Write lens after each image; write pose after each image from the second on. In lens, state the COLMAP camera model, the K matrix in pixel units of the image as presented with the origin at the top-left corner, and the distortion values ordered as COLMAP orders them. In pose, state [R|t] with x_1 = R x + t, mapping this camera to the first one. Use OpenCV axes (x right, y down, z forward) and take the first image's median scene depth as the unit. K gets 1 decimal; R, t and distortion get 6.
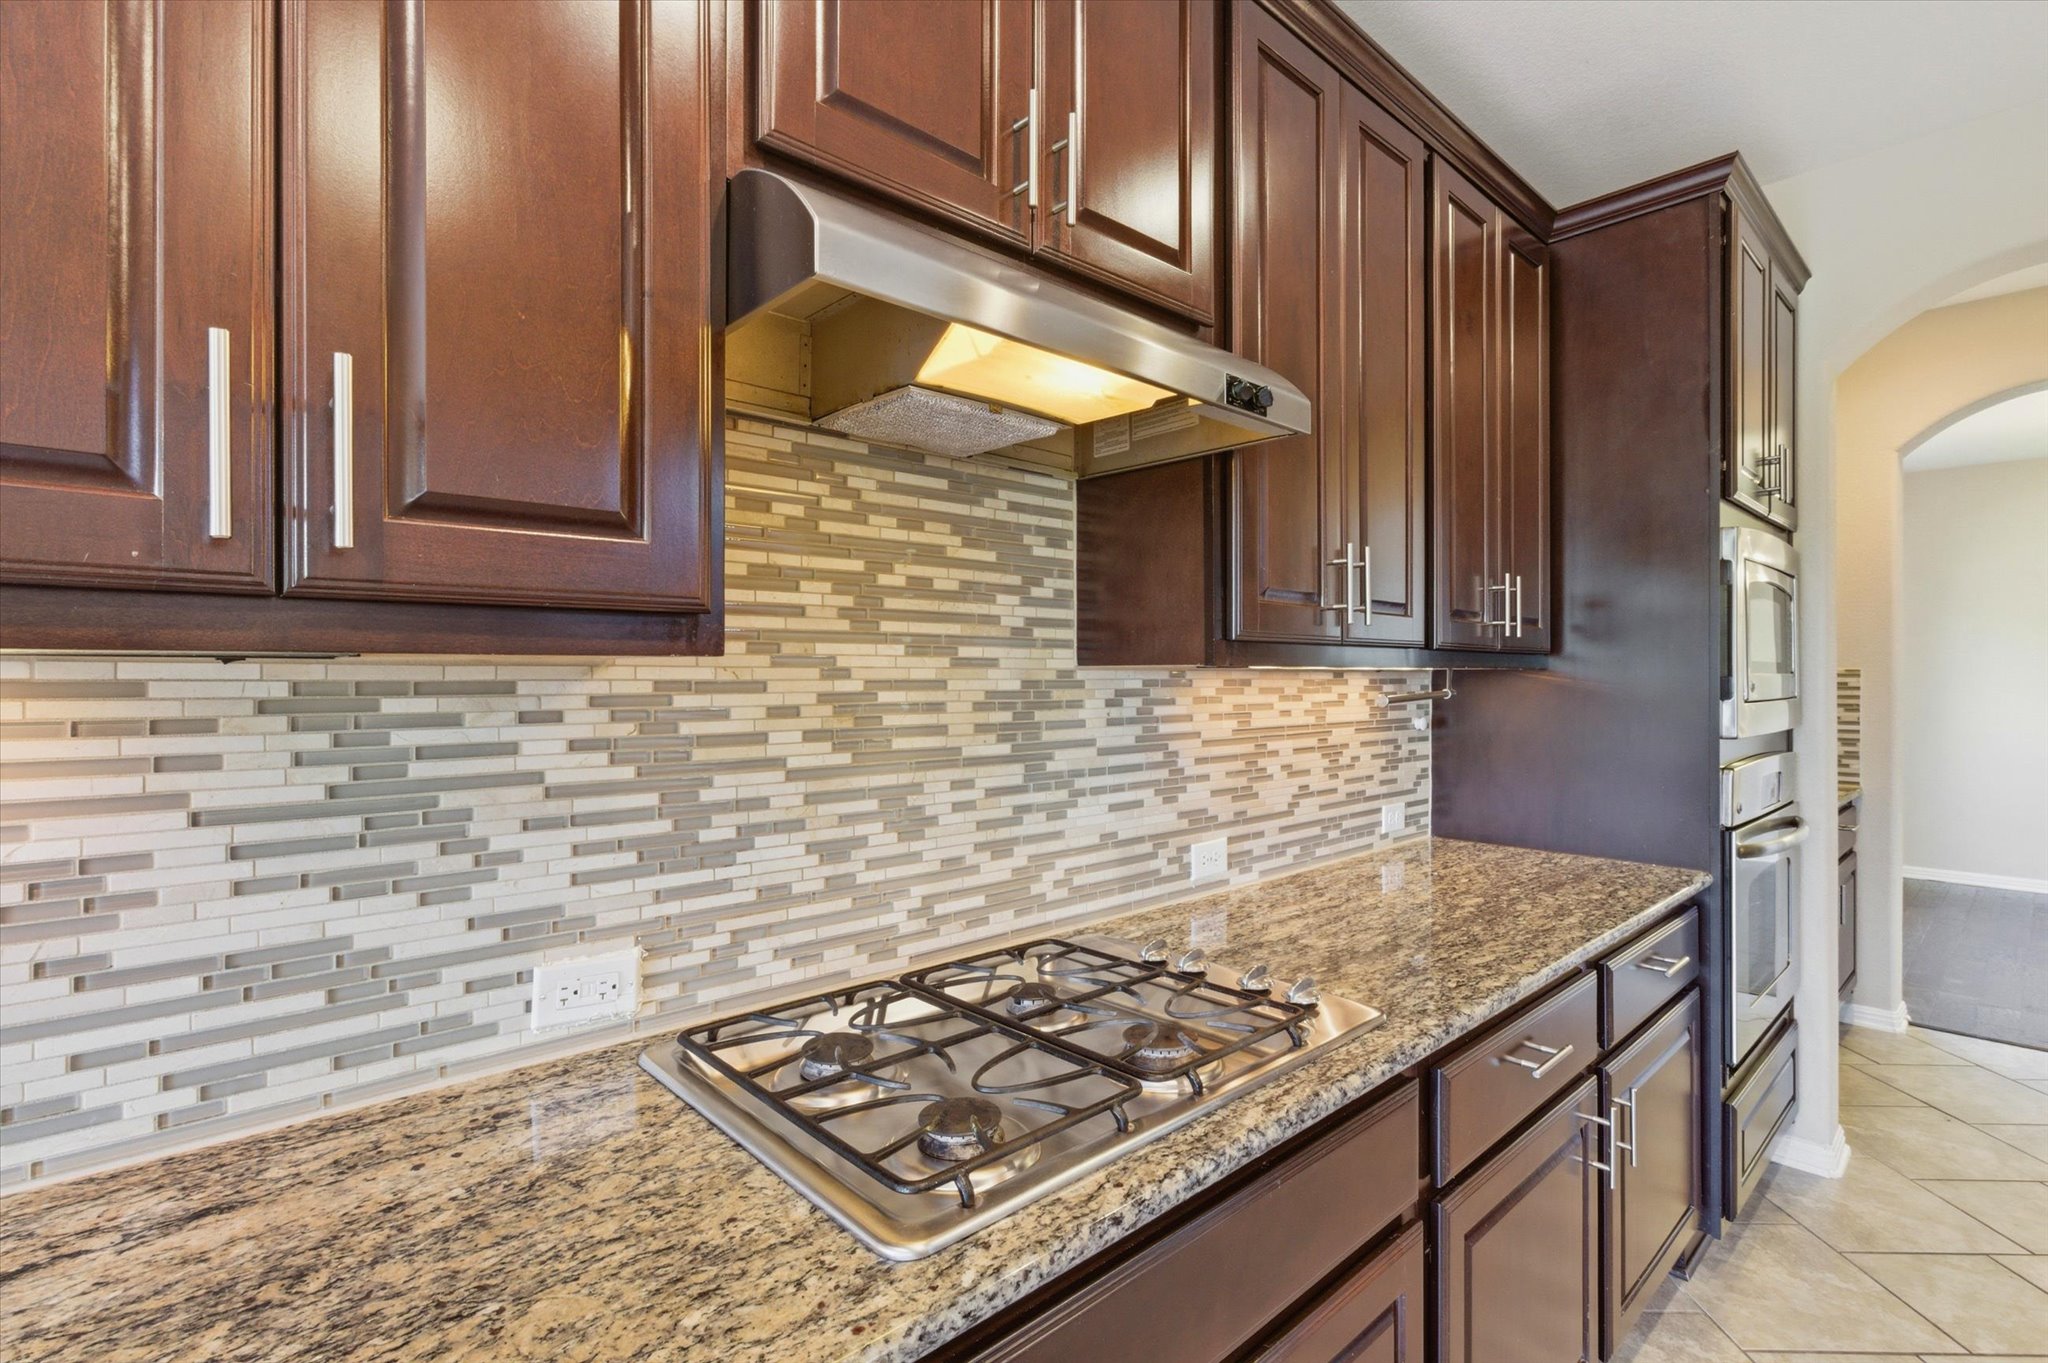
lens RADIAL K [[955.6, 0, 1040.2], [0, 955.6, 680.7], [0, 0, 1]] dist [-0.005061, -0.000235]
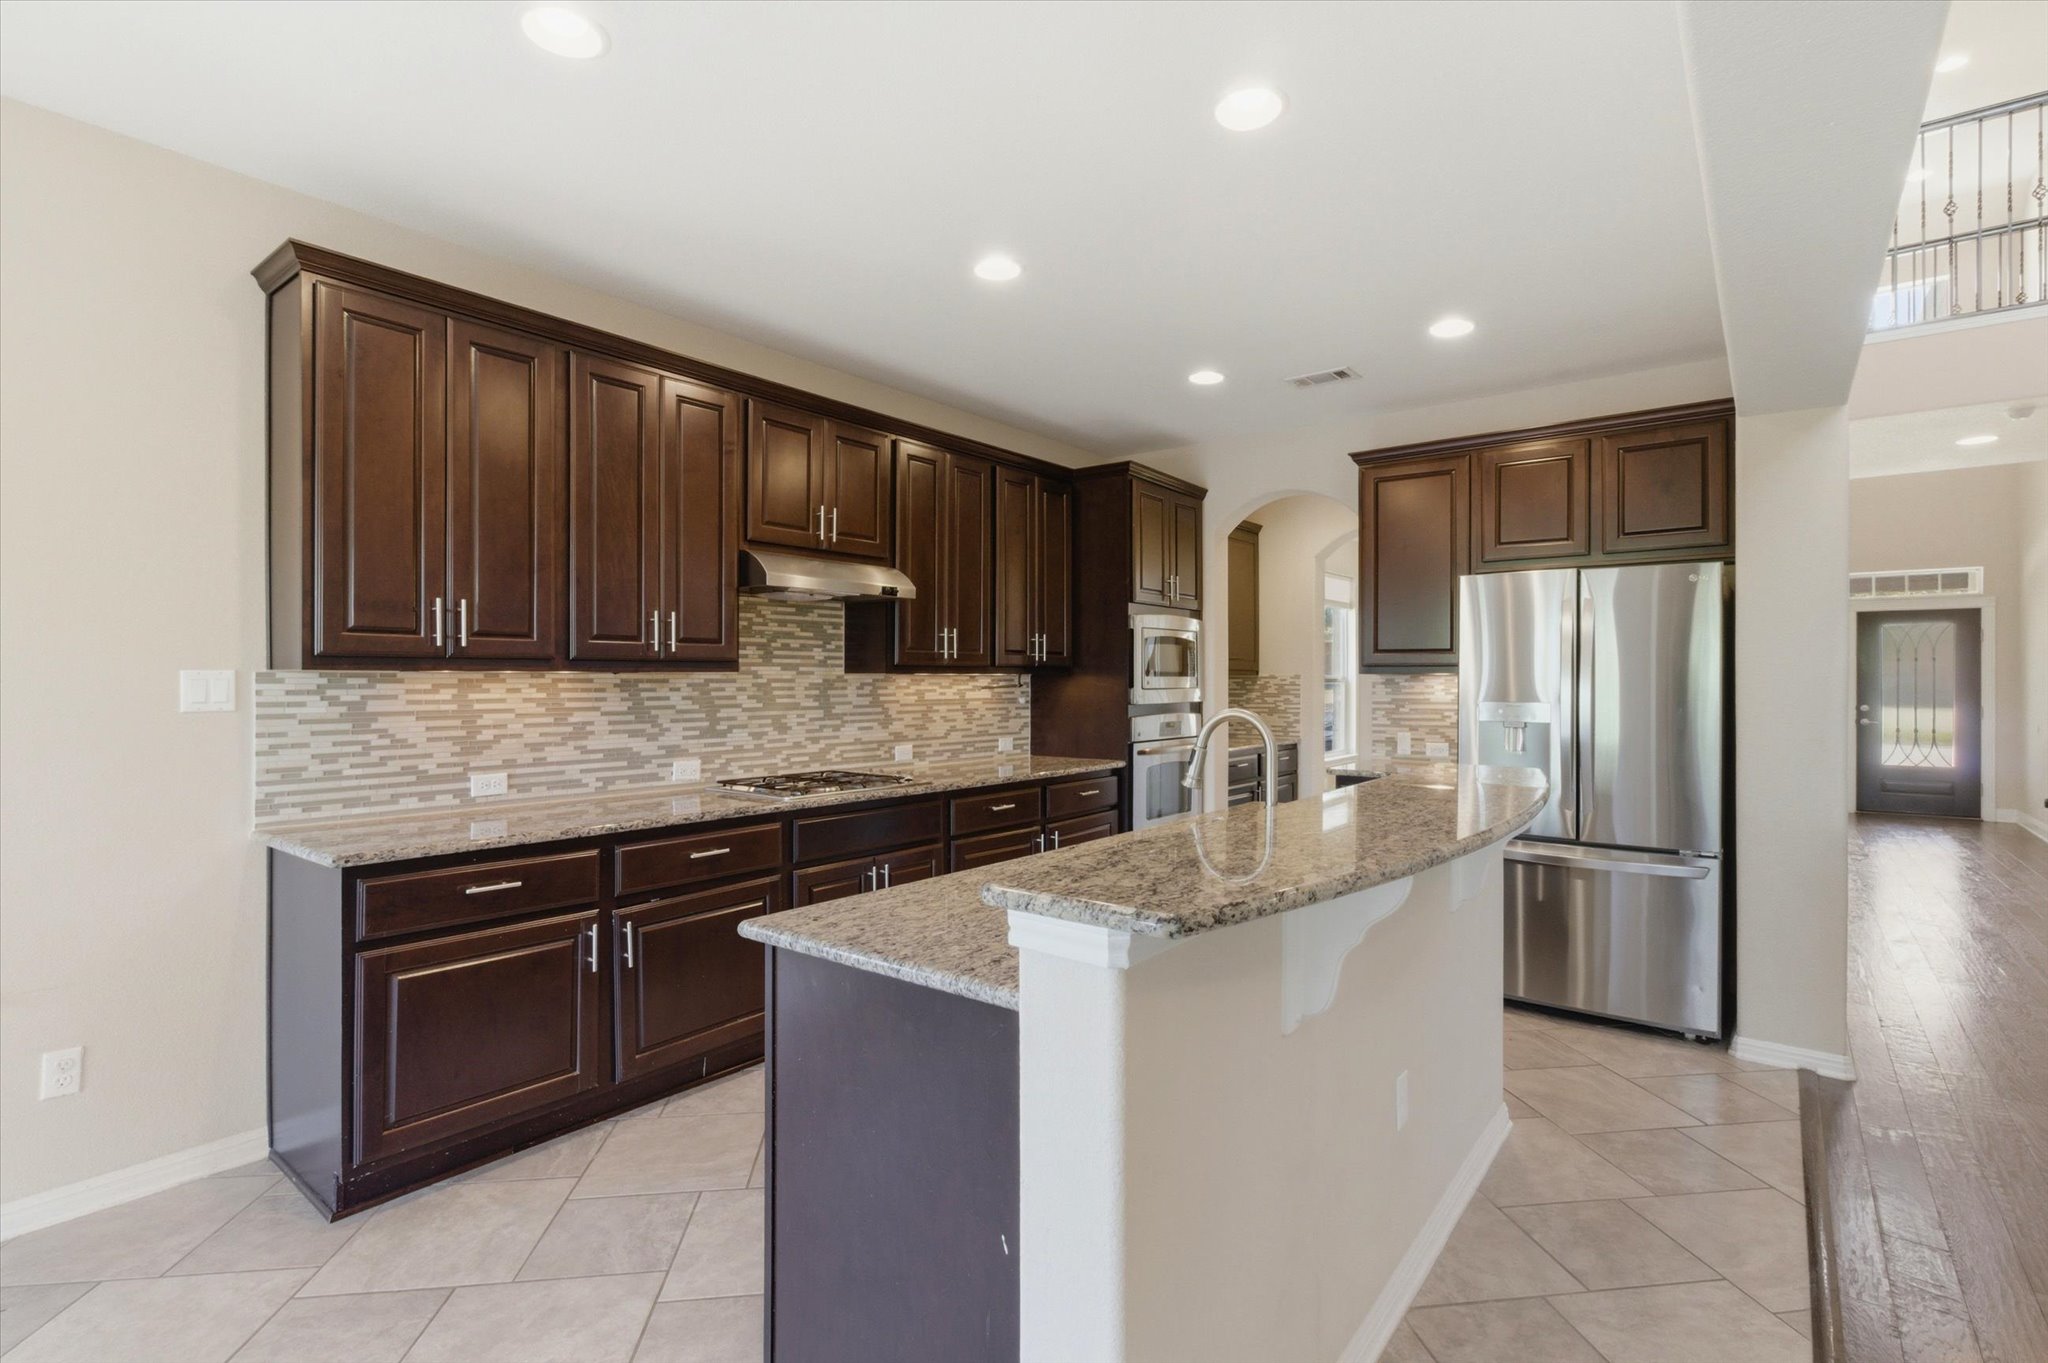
lens RADIAL K [[955.6, 0, 1029.7], [0, 955.6, 685.2], [0, 0, 1]] dist [-0.005061, -0.000235]
pose [[0.986617, -0.000270, 0.163053, 0.127323], [-0.000076, 0.999998, 0.002117, 0.011606], [-0.163053, -0.002101, 0.986615, -1.916446]]
